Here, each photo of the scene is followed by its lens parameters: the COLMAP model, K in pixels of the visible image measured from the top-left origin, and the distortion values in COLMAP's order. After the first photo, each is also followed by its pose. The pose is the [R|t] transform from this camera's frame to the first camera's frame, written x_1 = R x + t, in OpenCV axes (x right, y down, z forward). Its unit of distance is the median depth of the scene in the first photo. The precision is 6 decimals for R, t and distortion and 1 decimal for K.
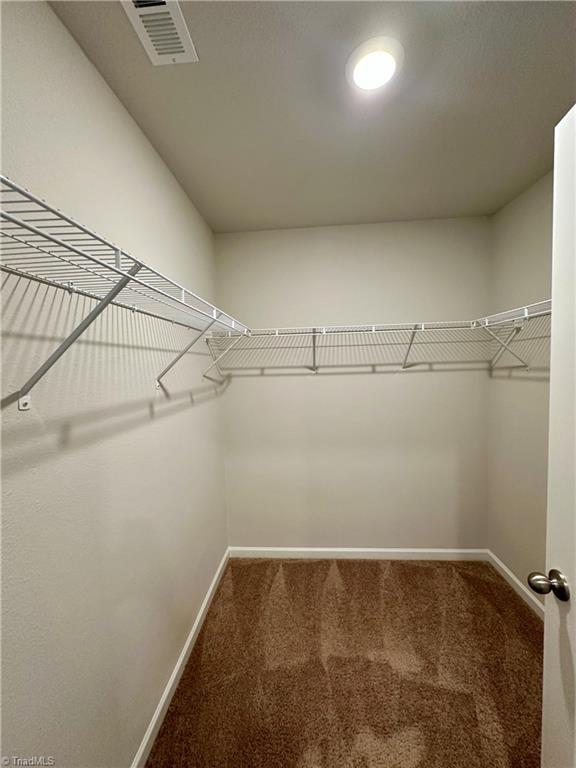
lens RADIAL K [[306.1, 0, 287.1], [0, 306.1, 387.0], [0, 0, 1]] dist [0.001177, -0.000151]
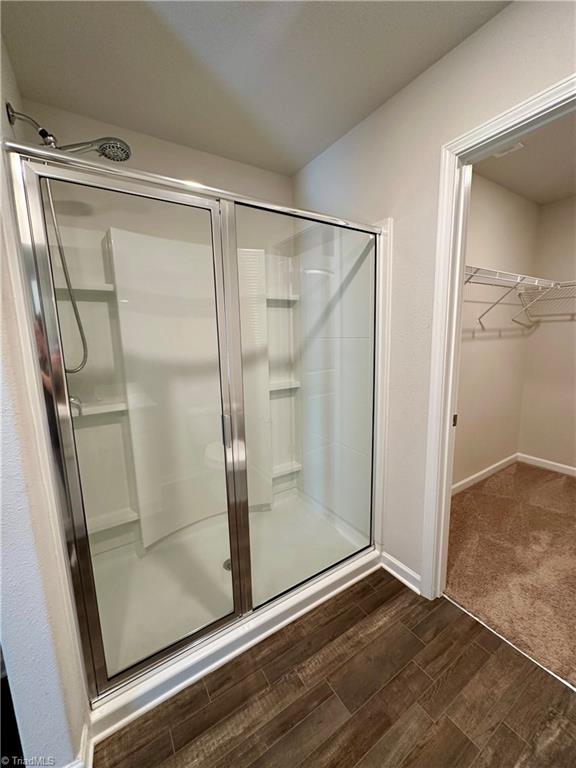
lens RADIAL K [[306.1, 0, 294.2], [0, 306.1, 385.6], [0, 0, 1]] dist [0.001177, -0.000151]
pose [[0.599848, 0.139051, -0.787939, 0.282325], [-0.044374, 0.989049, 0.140760, 0.107087], [0.798883, -0.049471, 0.599449, -0.681803]]
